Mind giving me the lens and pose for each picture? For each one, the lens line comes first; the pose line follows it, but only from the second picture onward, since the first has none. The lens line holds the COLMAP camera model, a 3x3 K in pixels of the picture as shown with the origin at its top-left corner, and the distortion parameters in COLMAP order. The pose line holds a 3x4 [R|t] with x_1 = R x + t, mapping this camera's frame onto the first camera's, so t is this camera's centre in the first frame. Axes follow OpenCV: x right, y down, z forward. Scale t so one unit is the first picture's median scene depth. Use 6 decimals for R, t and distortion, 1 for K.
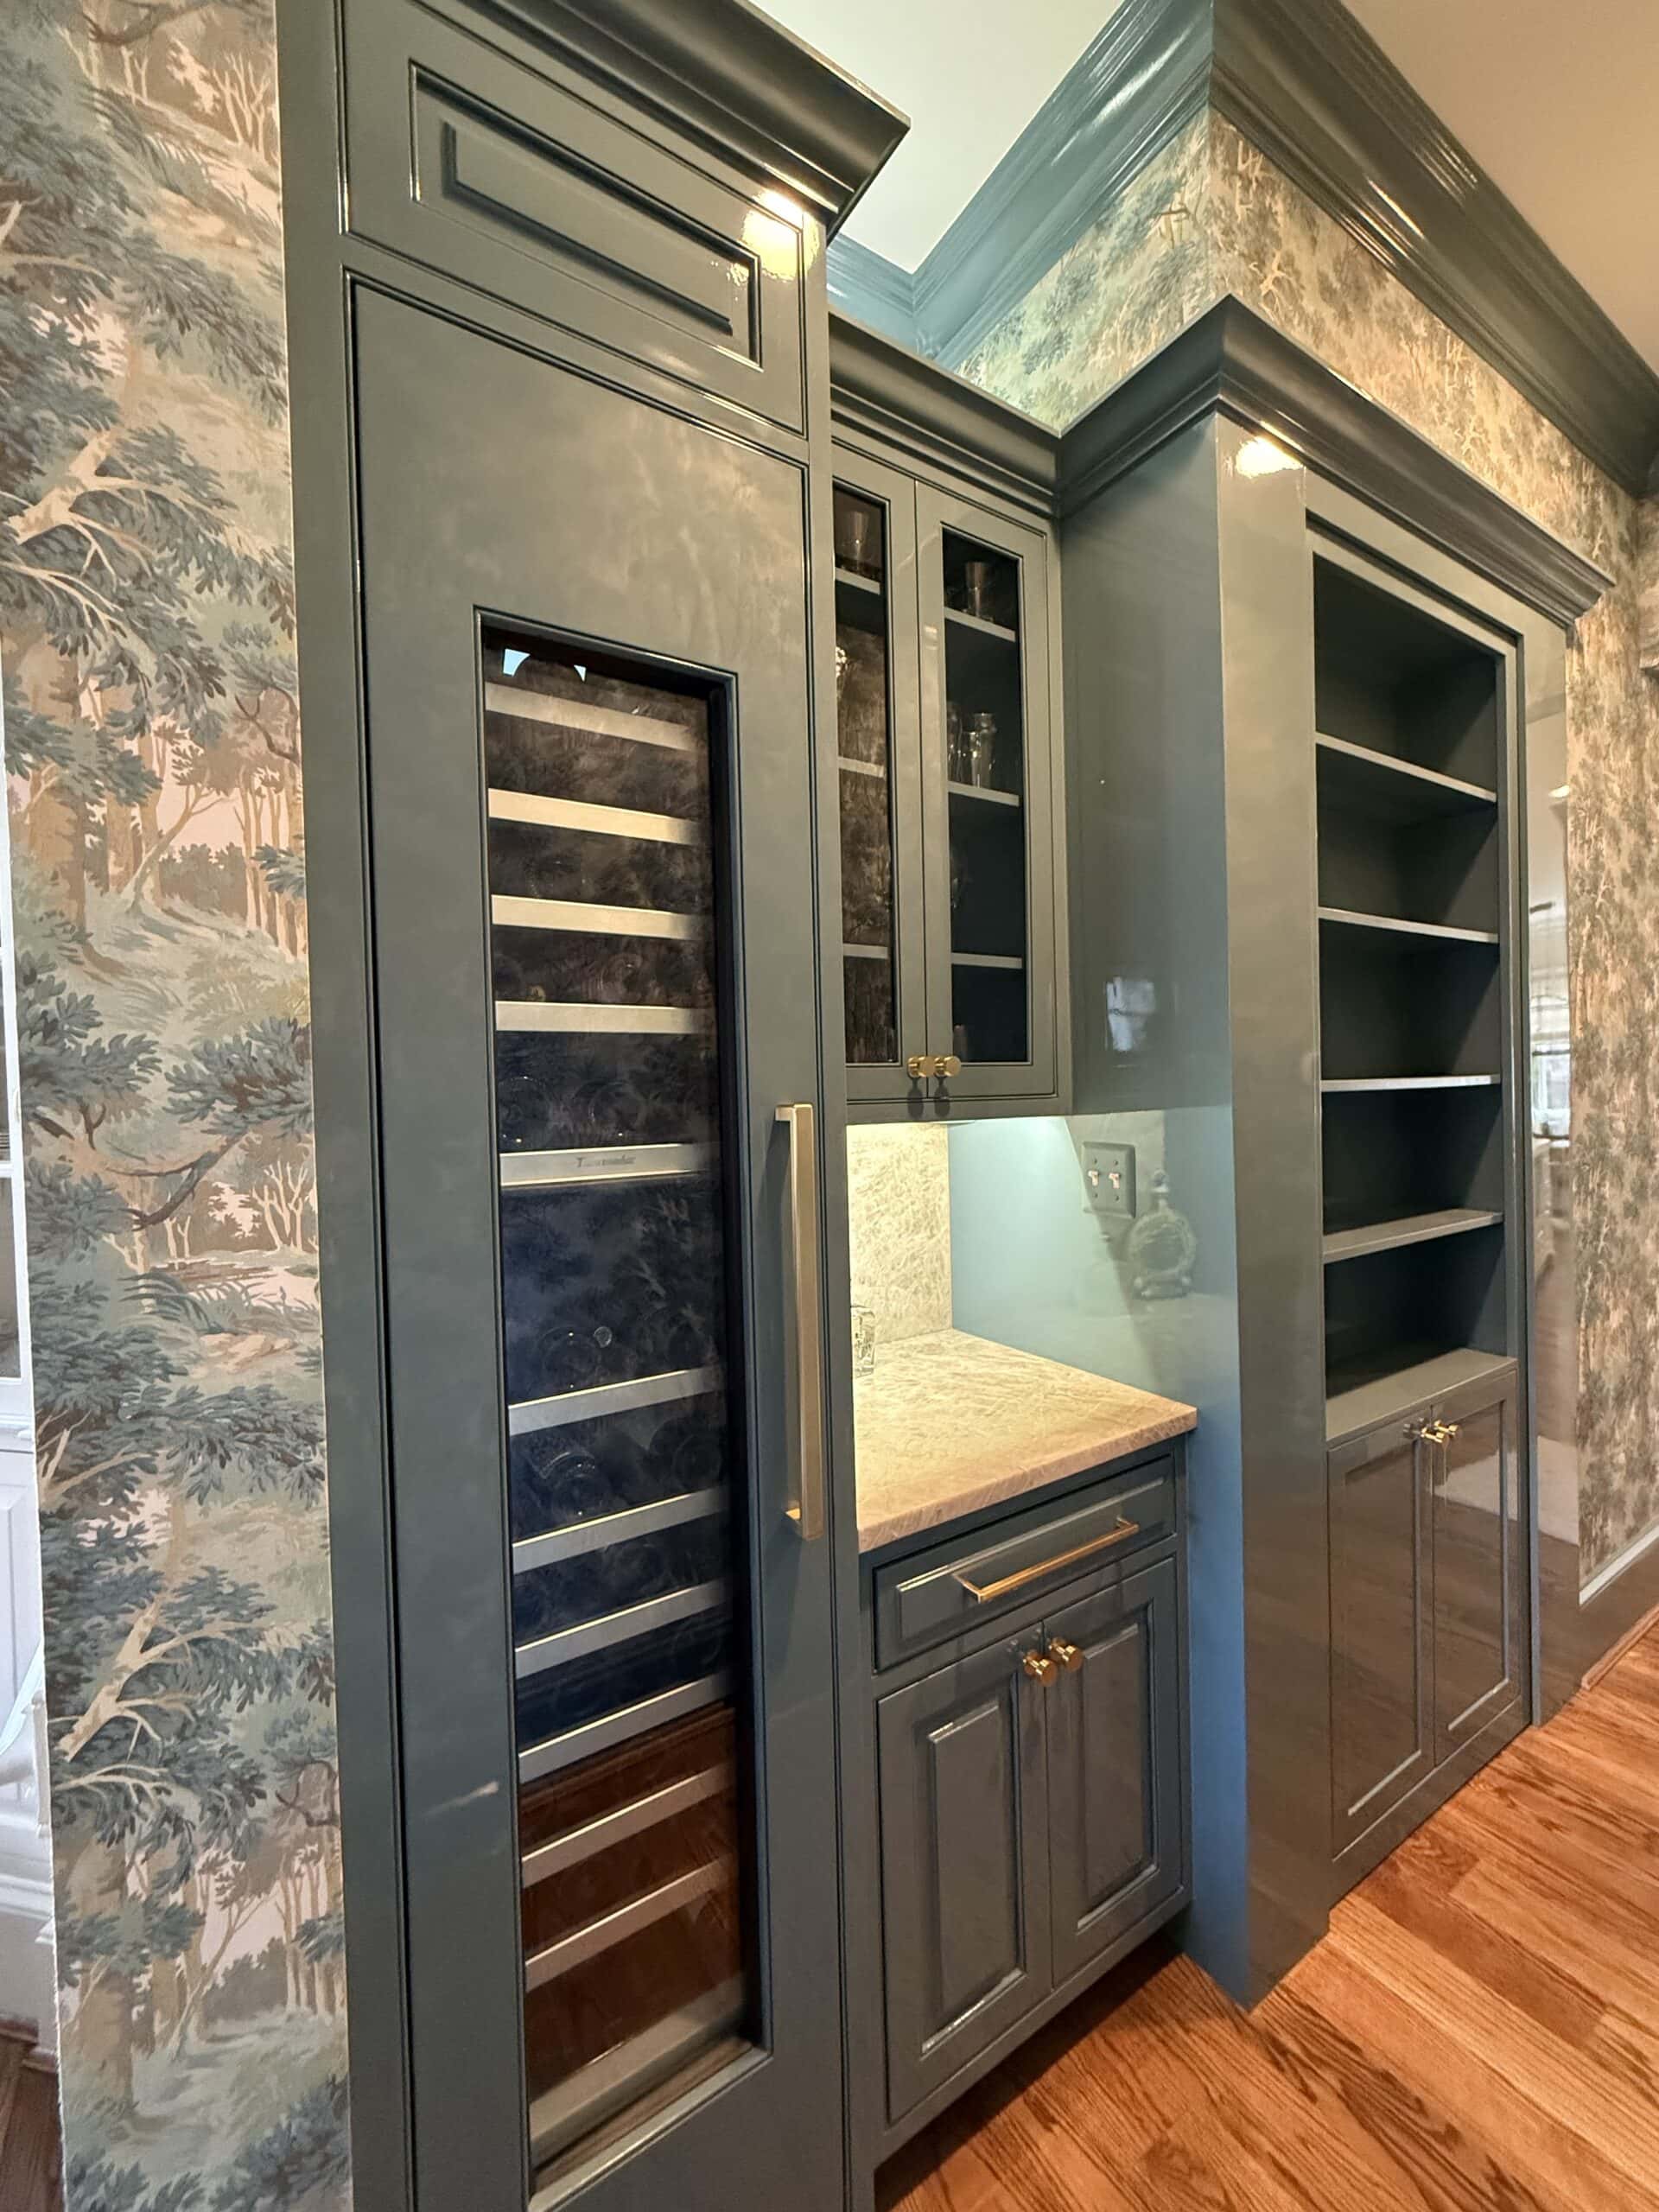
lens RADIAL K [[875.6, 0, 829.5], [0, 875.6, 1106.0], [0, 0, 1]] dist [-0.000109, -0.000312]
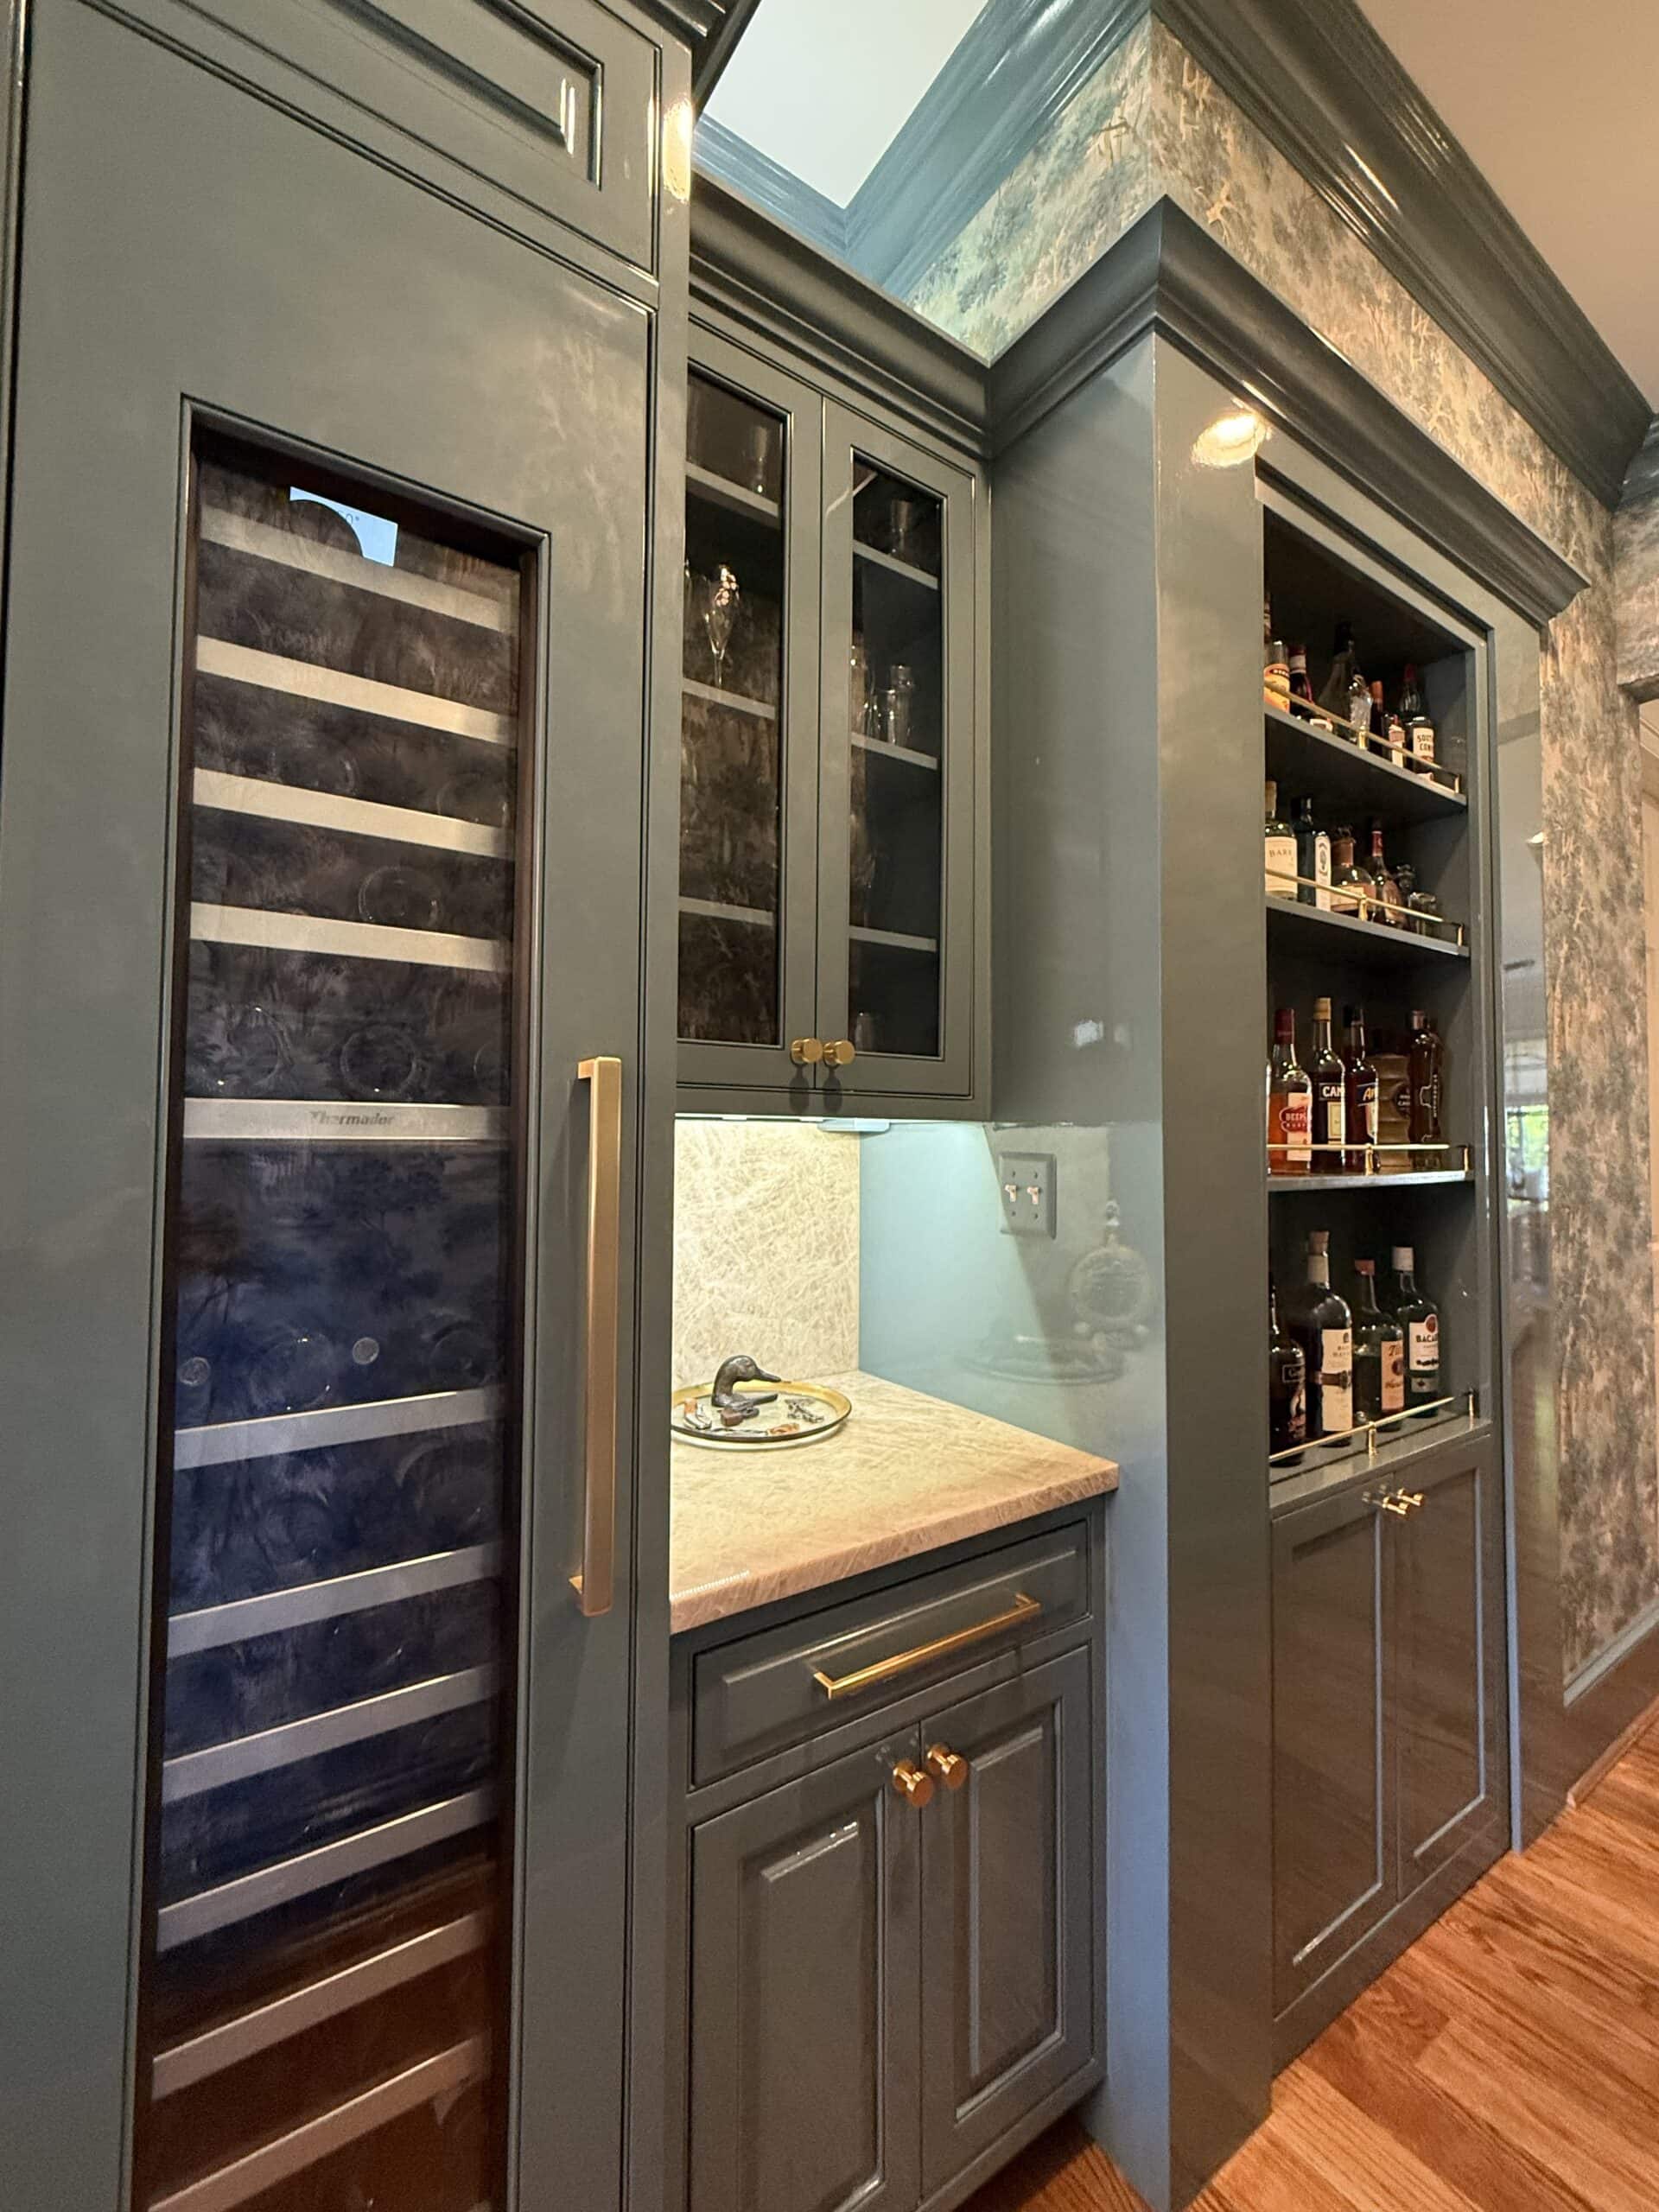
lens RADIAL K [[914.7, 0, 829.5], [0, 914.7, 1106.0], [0, 0, 1]] dist [-0.001197, 0.000663]
pose [[0.998933, 0.033820, 0.031440, 0.088012], [-0.032150, 0.998120, -0.052189, 0.047836], [-0.033145, 0.051123, 0.998142, 0.095261]]
